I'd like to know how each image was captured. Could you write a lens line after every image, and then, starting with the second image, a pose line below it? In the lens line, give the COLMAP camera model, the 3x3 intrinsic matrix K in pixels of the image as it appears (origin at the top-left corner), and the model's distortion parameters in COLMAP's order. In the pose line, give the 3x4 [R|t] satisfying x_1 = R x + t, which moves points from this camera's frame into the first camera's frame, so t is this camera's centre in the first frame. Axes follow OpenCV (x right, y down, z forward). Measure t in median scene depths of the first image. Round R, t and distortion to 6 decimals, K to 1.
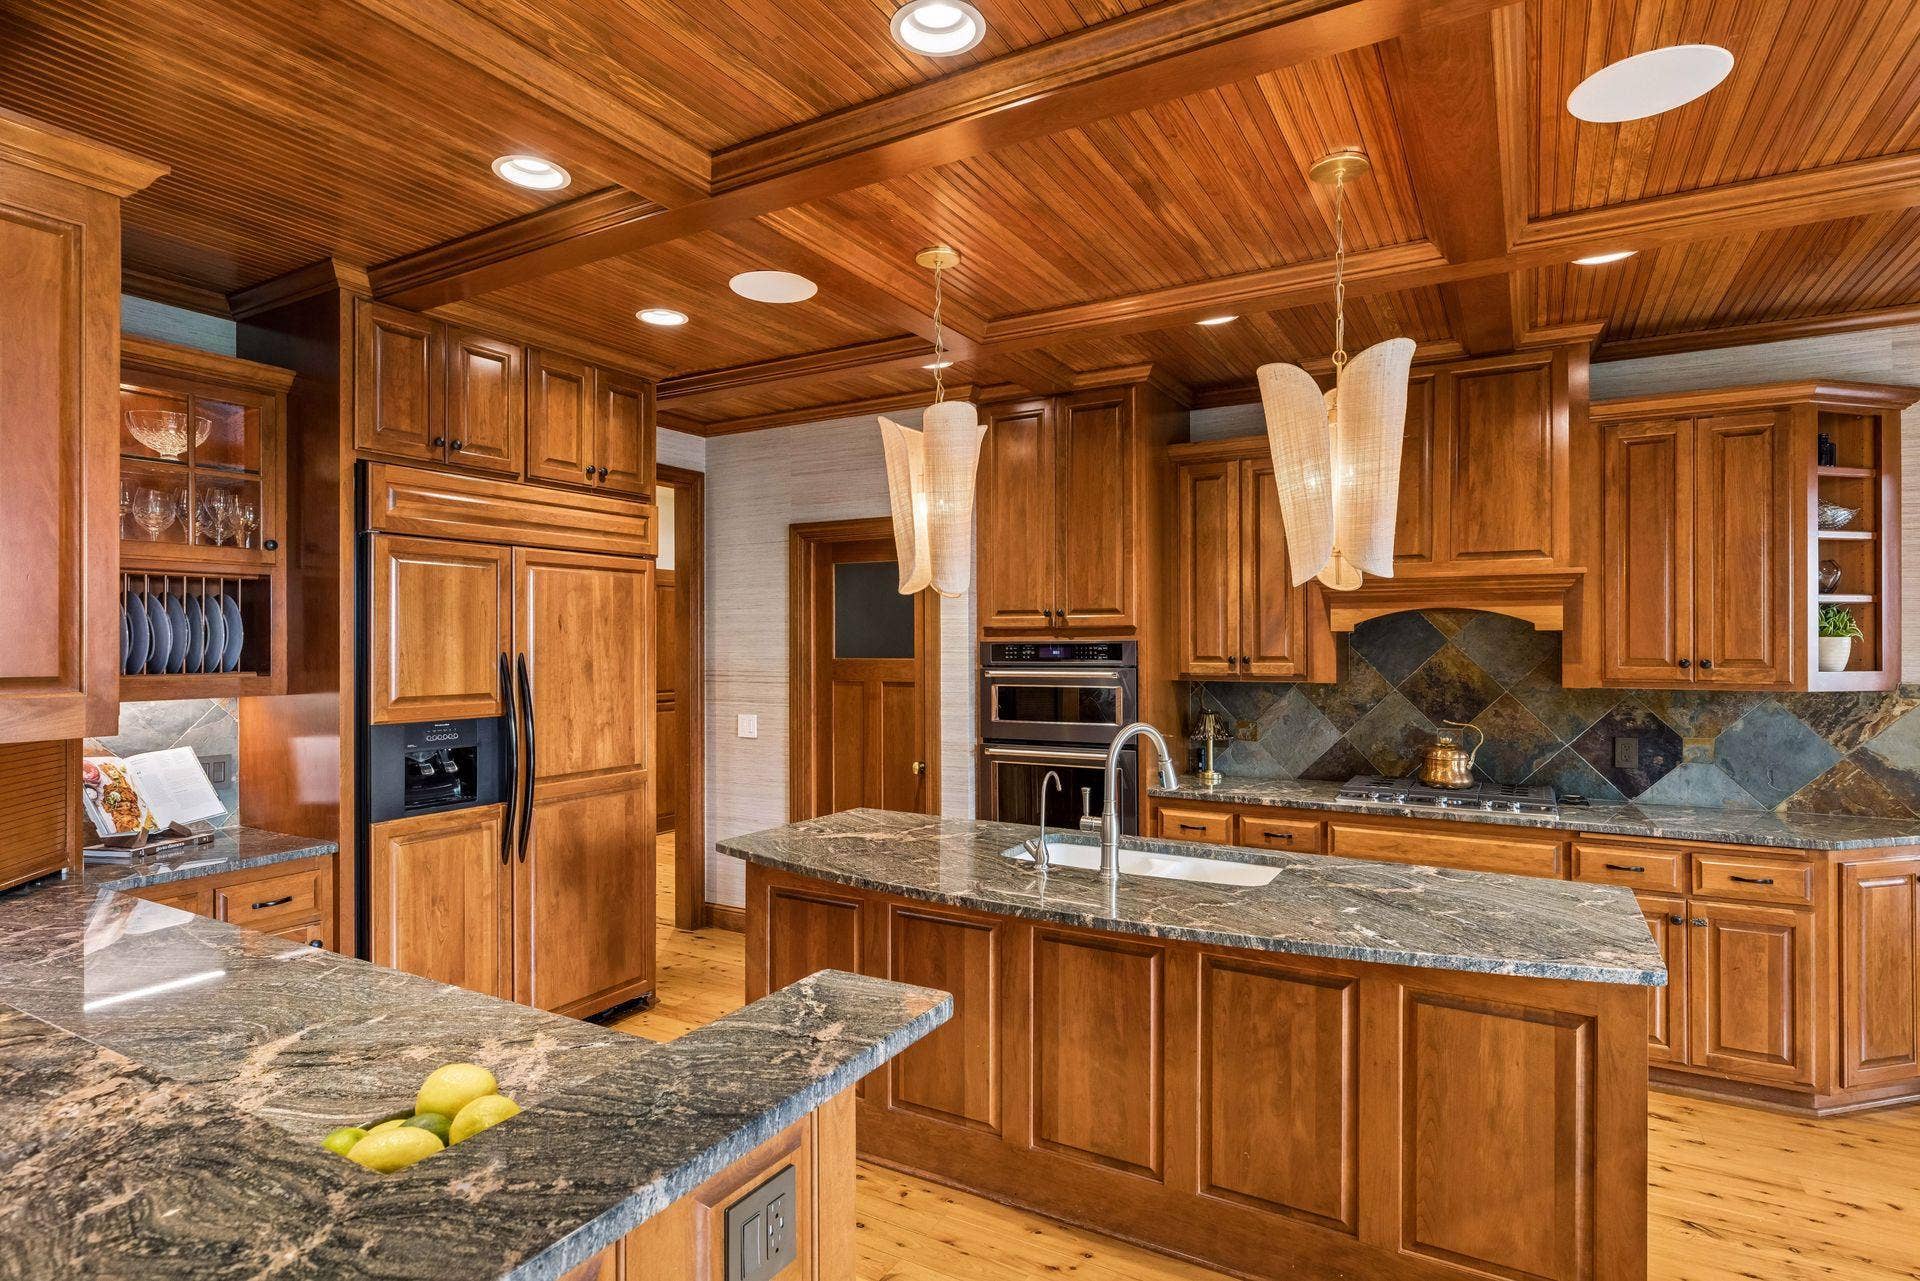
lens RADIAL K [[1008.1, 0, 949.7], [0, 1008.1, 642.8], [0, 0, 1]] dist [0.002608, 0.000533]
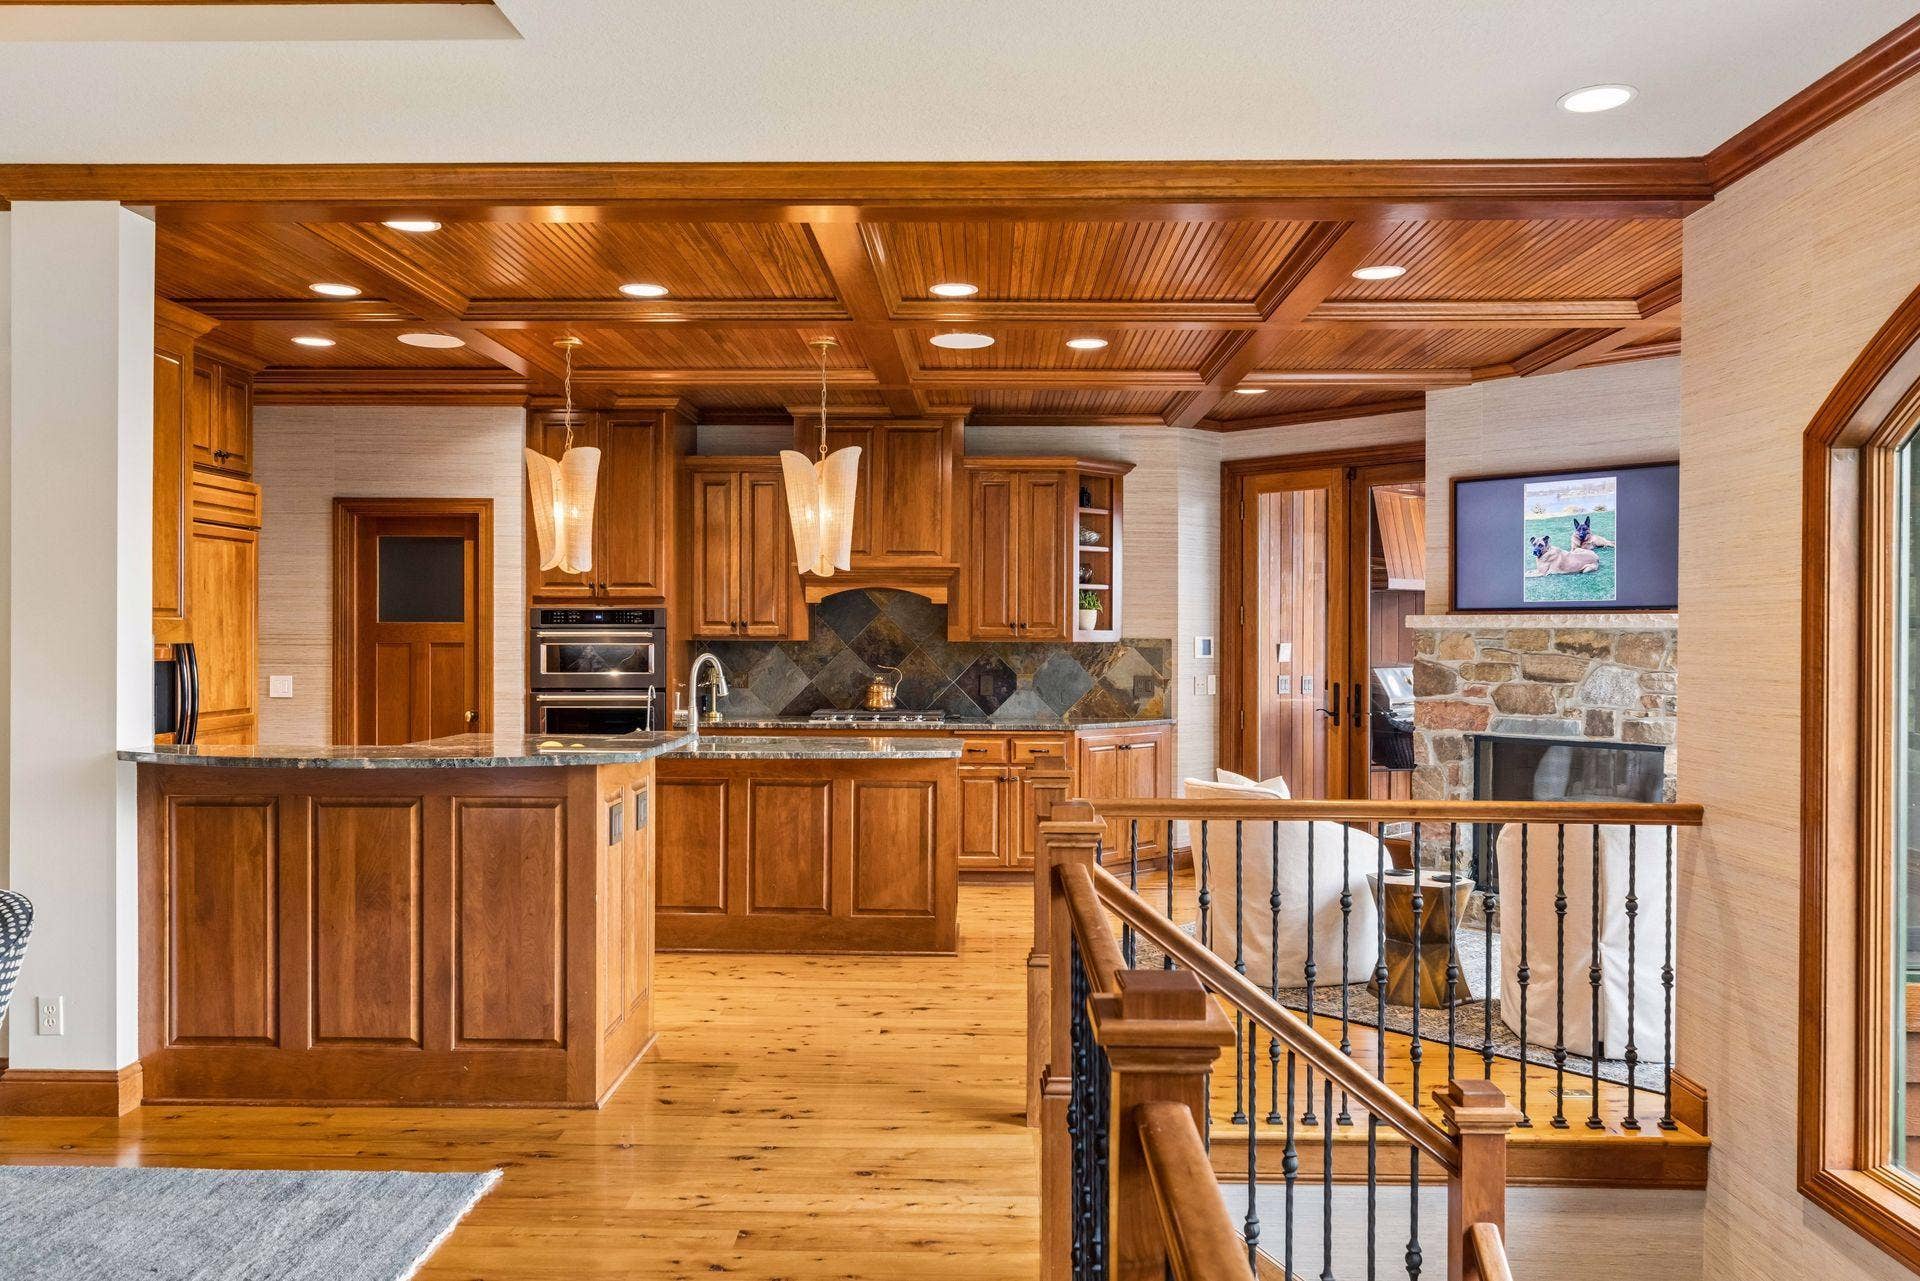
lens RADIAL K [[1458.2, 0, 961.8], [0, 1458.2, 642.3], [0, 0, 1]] dist [-0.000350, -0.002055]
pose [[0.876757, 0.002610, 0.480926, -0.437471], [-0.005586, 0.999973, 0.004758, 0.035508], [-0.480901, -0.006858, 0.876748, -0.948783]]
